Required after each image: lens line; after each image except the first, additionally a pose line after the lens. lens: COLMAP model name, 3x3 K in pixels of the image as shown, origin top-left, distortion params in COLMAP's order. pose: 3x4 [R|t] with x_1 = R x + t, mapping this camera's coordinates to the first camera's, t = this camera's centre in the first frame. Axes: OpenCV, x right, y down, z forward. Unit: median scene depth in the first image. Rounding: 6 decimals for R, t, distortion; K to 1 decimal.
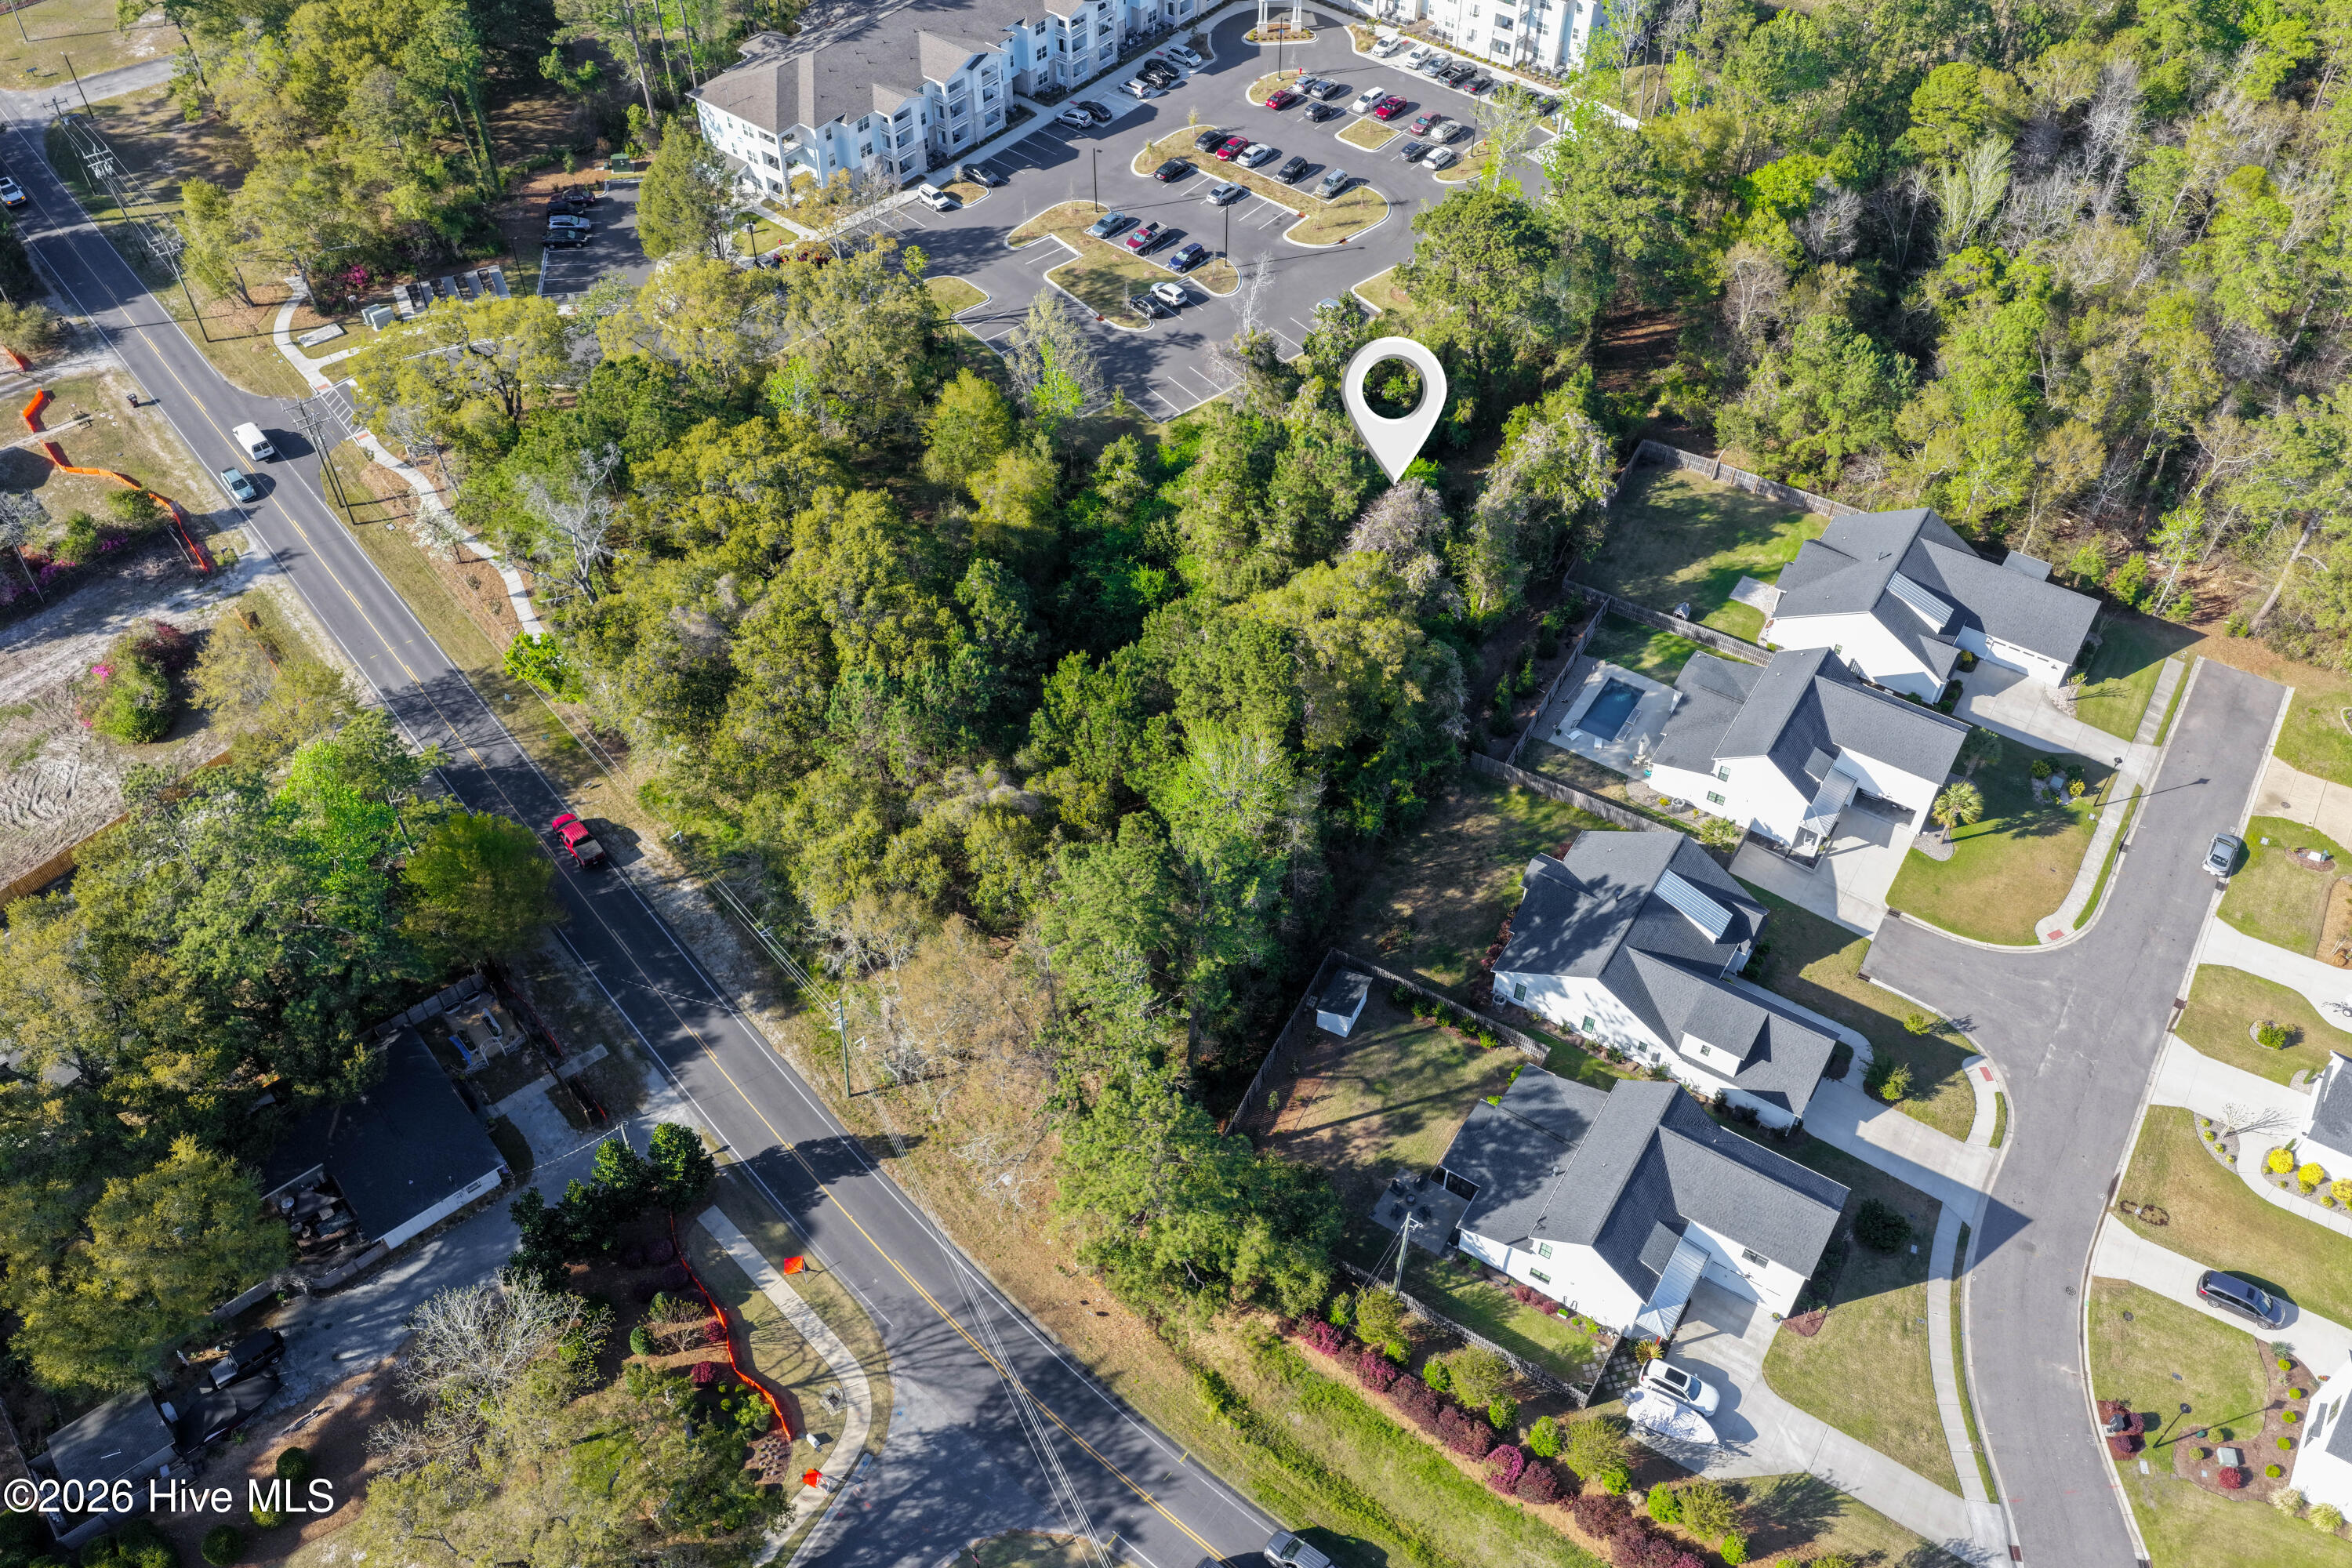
lens RADIAL K [[1943.8, 0, 1176.0], [0, 1943.8, 784.0], [0, 0, 1]] dist [-0.010856, 0.028543]
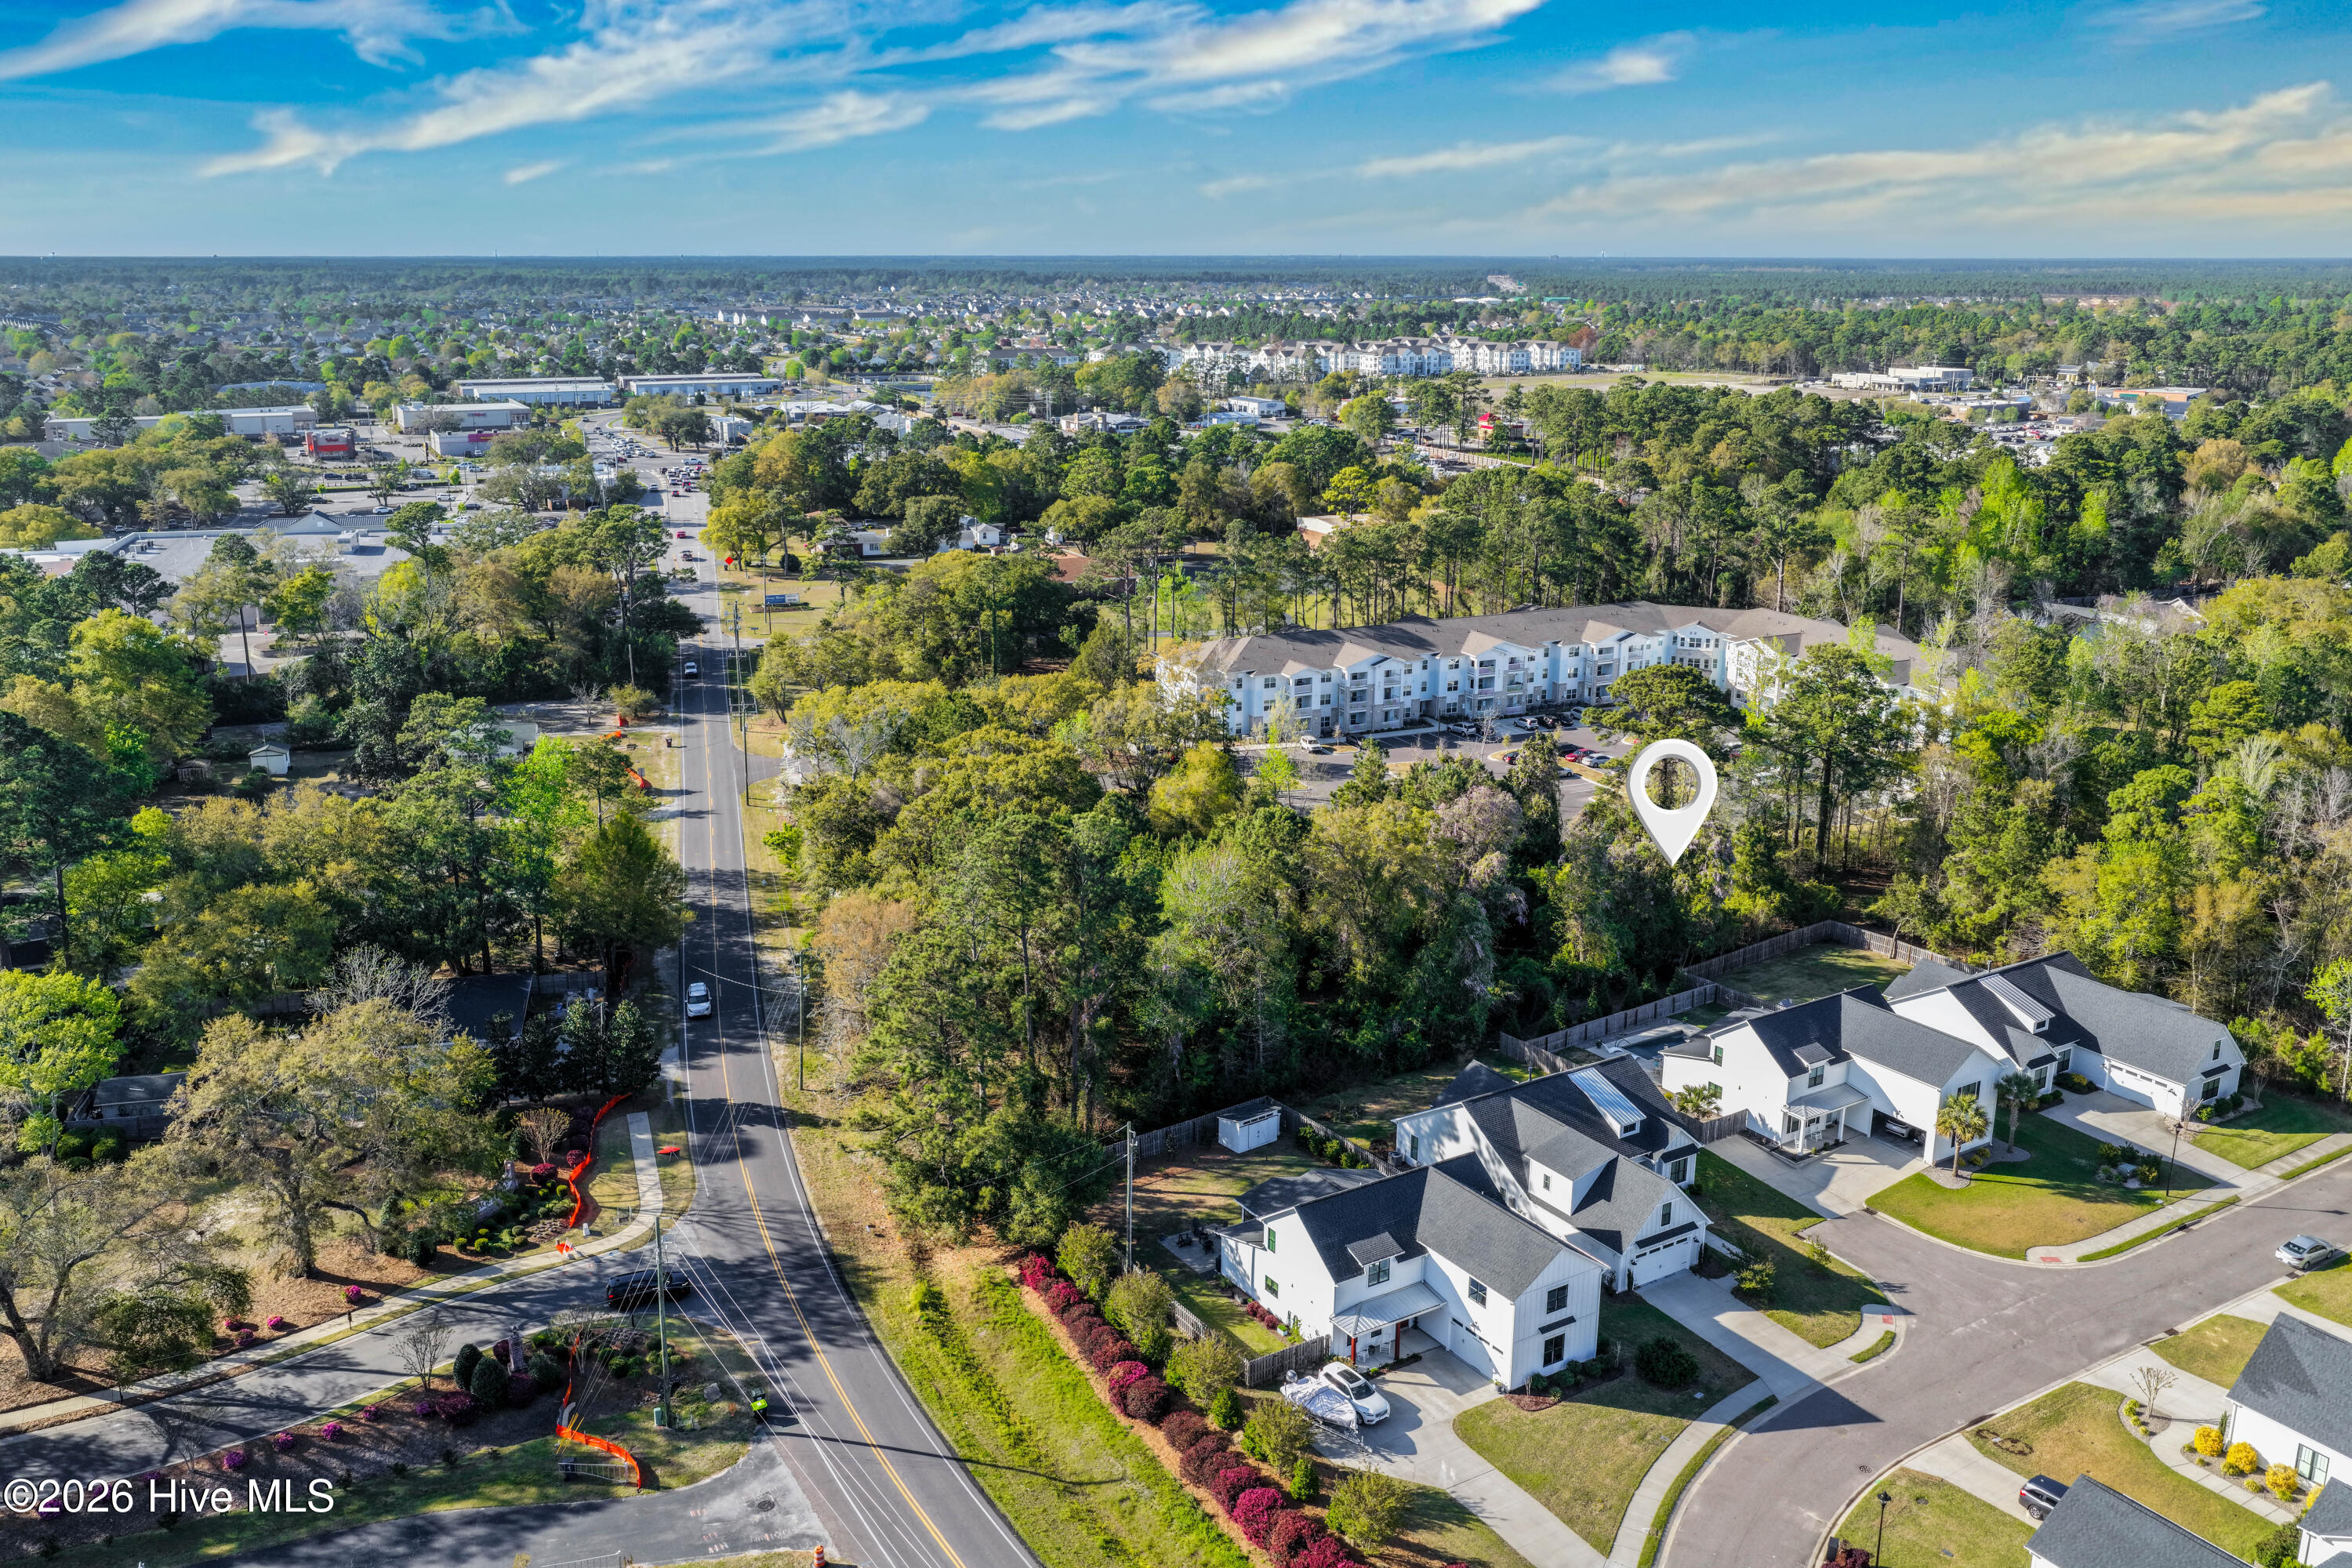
lens RADIAL K [[1953.2, 0, 1162.7], [0, 1953.2, 820.3], [0, 0, 1]] dist [-0.015184, 0.037596]
pose [[0.898046, 0.123125, -0.422320, 0.460697], [-0.324481, 0.833634, -0.446953, 0.454196], [0.297029, 0.538419, 0.788593, 0.087644]]
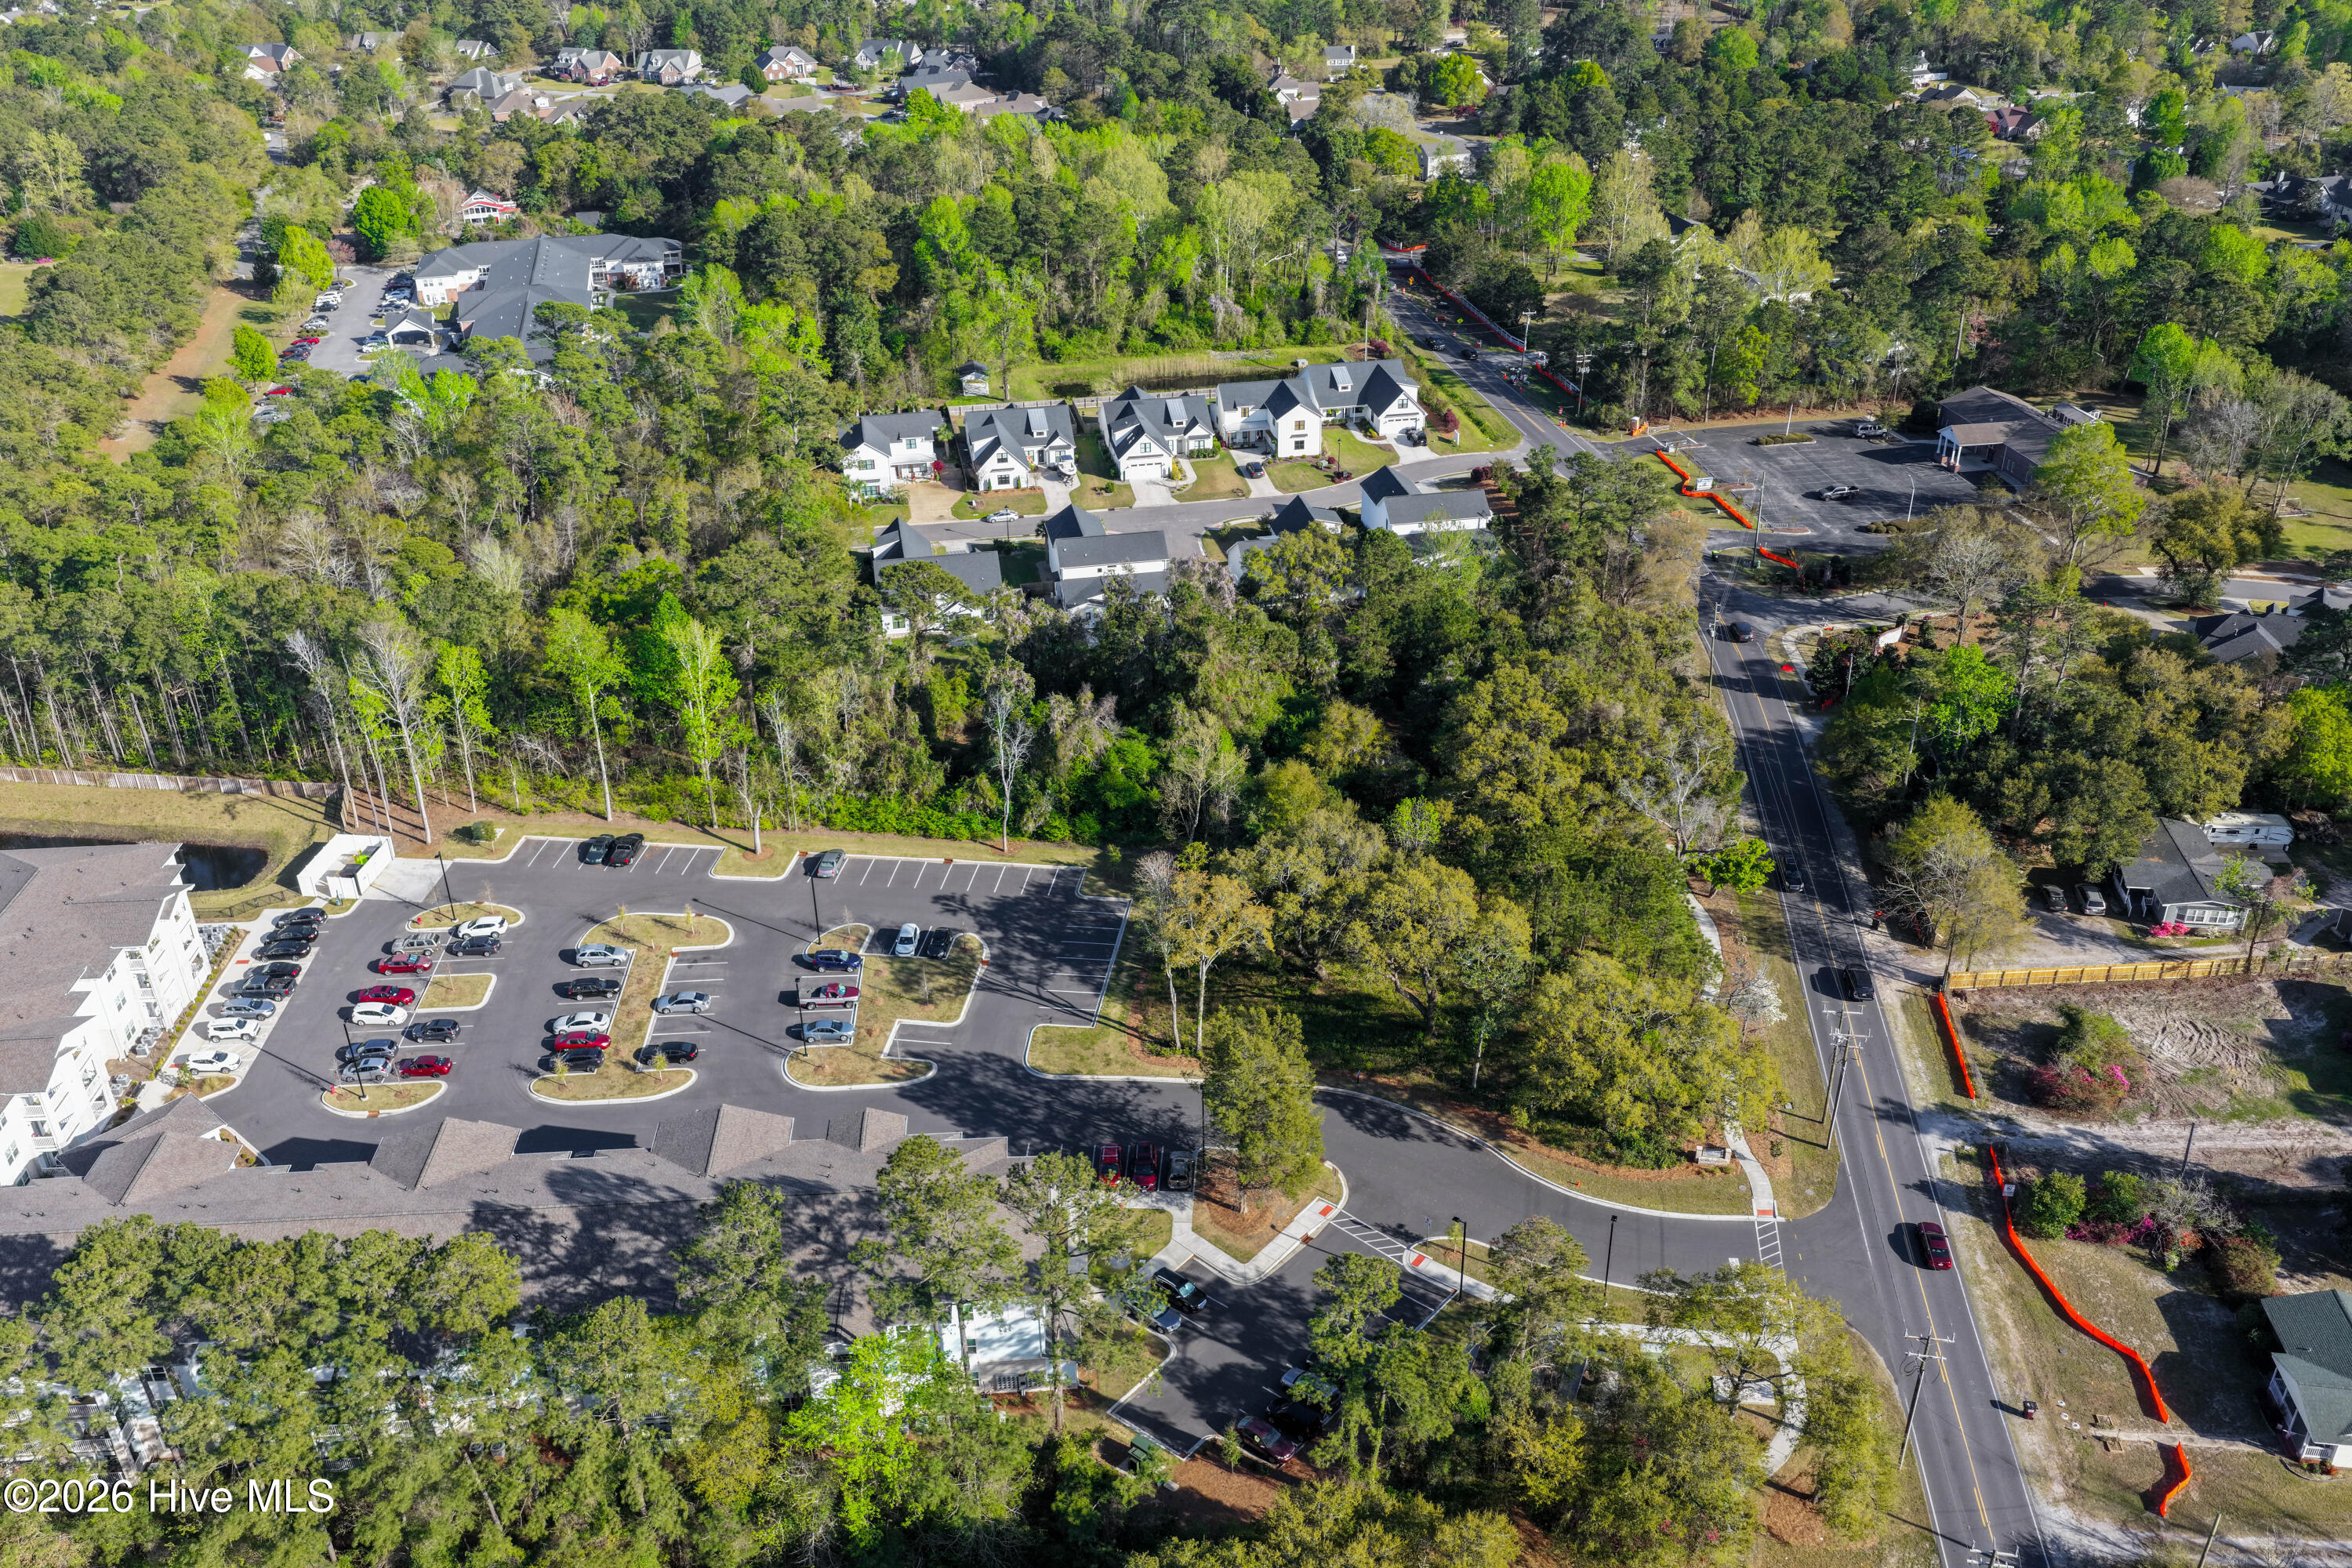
lens RADIAL K [[1943.8, 0, 1176.0], [0, 1943.8, 784.0], [0, 0, 1]] dist [-0.010856, 0.028543]
pose [[-0.677613, -0.341576, 0.651280, -0.952884], [0.553758, 0.345768, 0.757493, -1.299259], [-0.483934, 0.873939, -0.045146, 1.329896]]
